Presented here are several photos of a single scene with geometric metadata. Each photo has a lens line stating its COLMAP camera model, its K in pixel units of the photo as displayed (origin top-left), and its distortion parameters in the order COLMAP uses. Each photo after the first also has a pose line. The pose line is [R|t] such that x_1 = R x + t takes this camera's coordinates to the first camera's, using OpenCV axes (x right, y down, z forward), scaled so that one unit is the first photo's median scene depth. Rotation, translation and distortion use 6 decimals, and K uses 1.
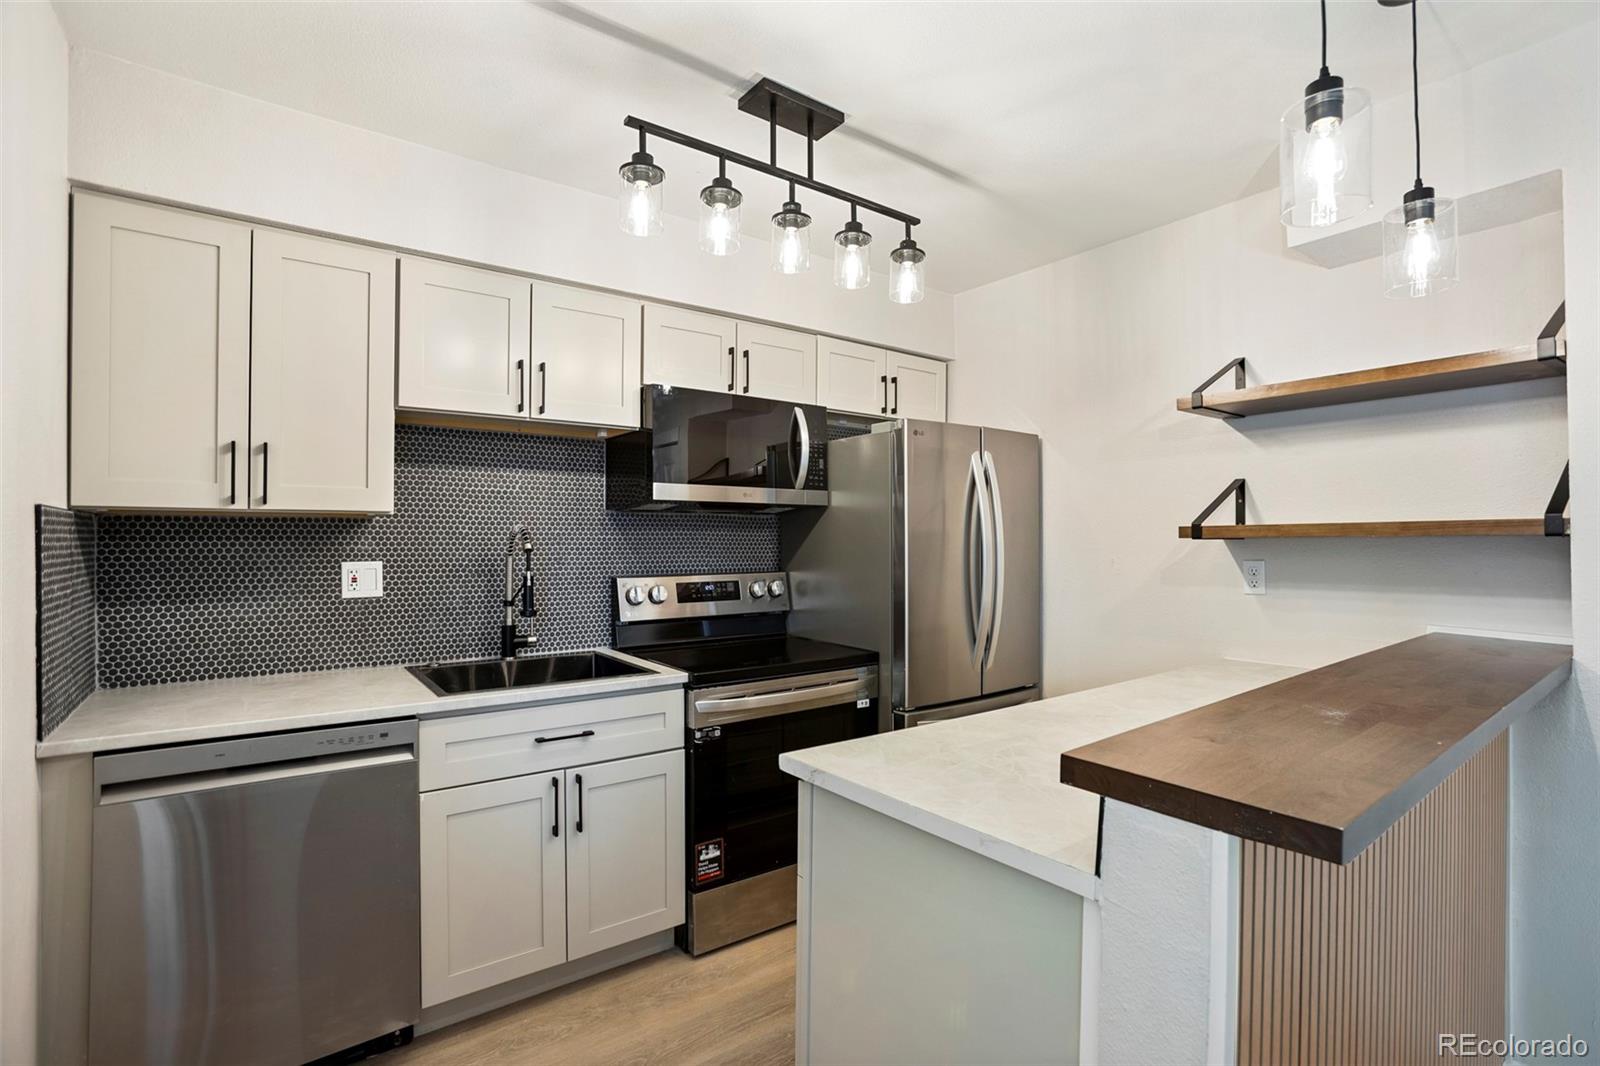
lens RADIAL K [[751.2, 0, 805.7], [0, 751.2, 538.1], [0, 0, 1]] dist [-0.060418, 0.031577]
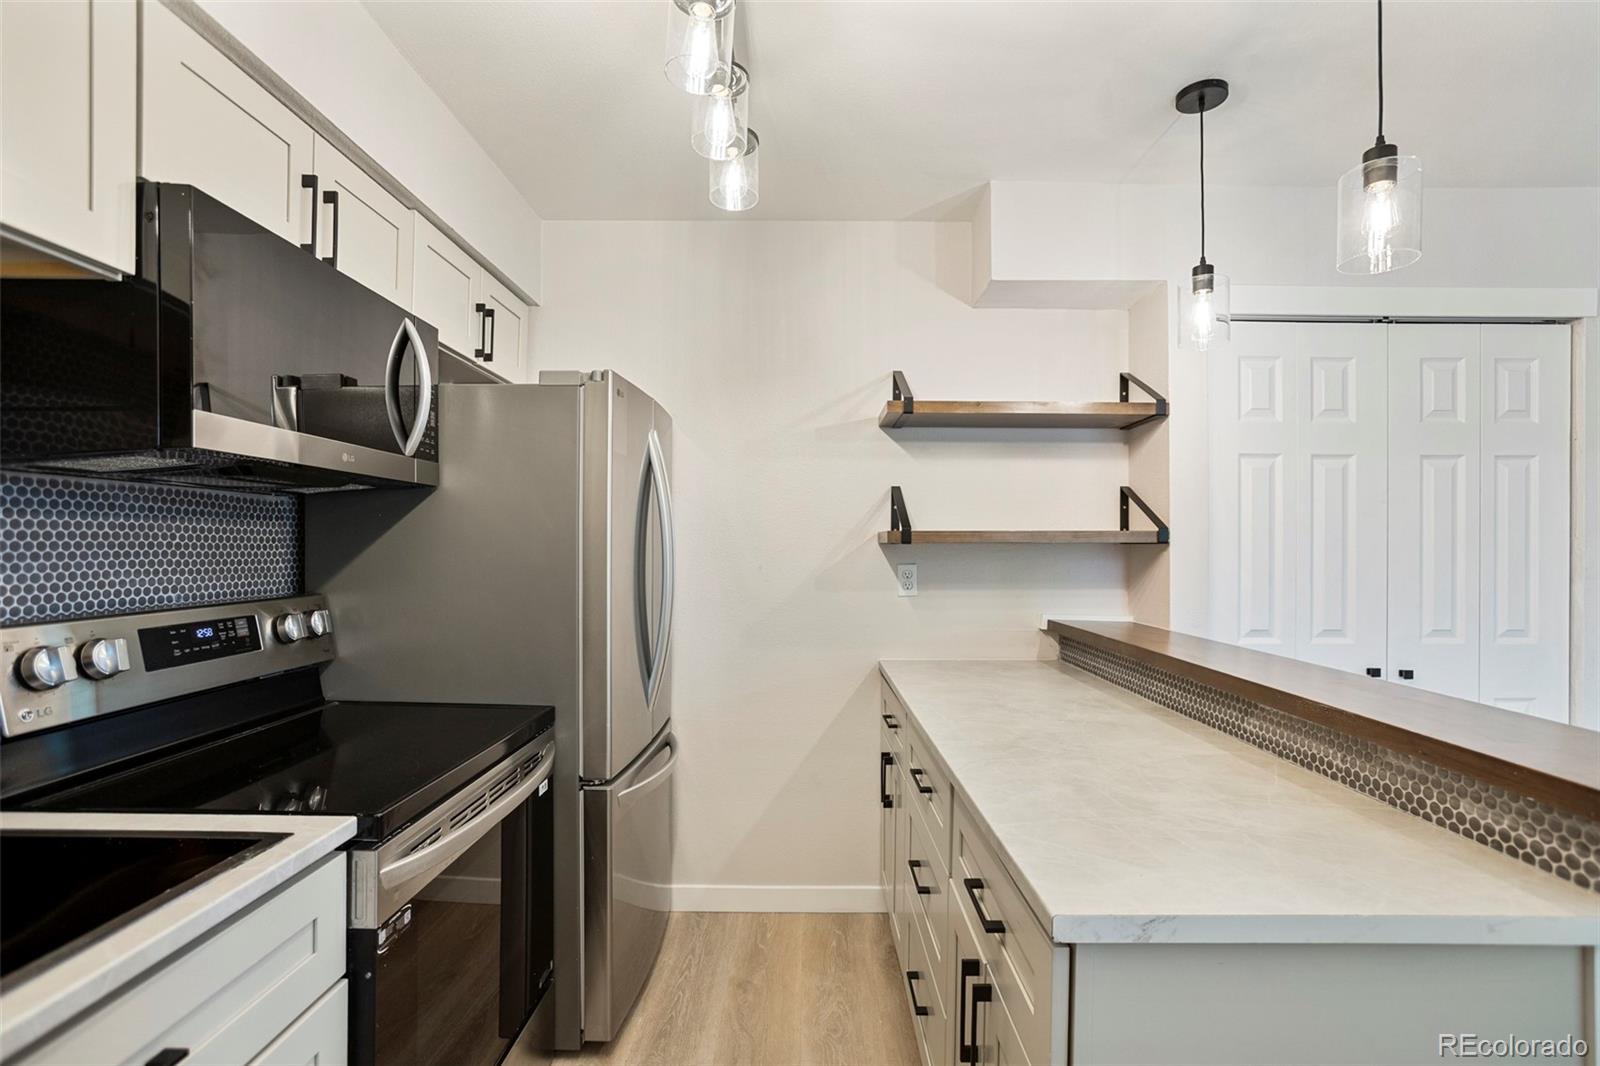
lens RADIAL K [[751.2, 0, 805.7], [0, 751.2, 538.1], [0, 0, 1]] dist [-0.060418, 0.031577]
pose [[0.604565, 0.011651, 0.796471, -0.336832], [-0.007474, 0.999932, -0.008954, 0.004161], [-0.796521, -0.000539, 0.604611, 0.458749]]
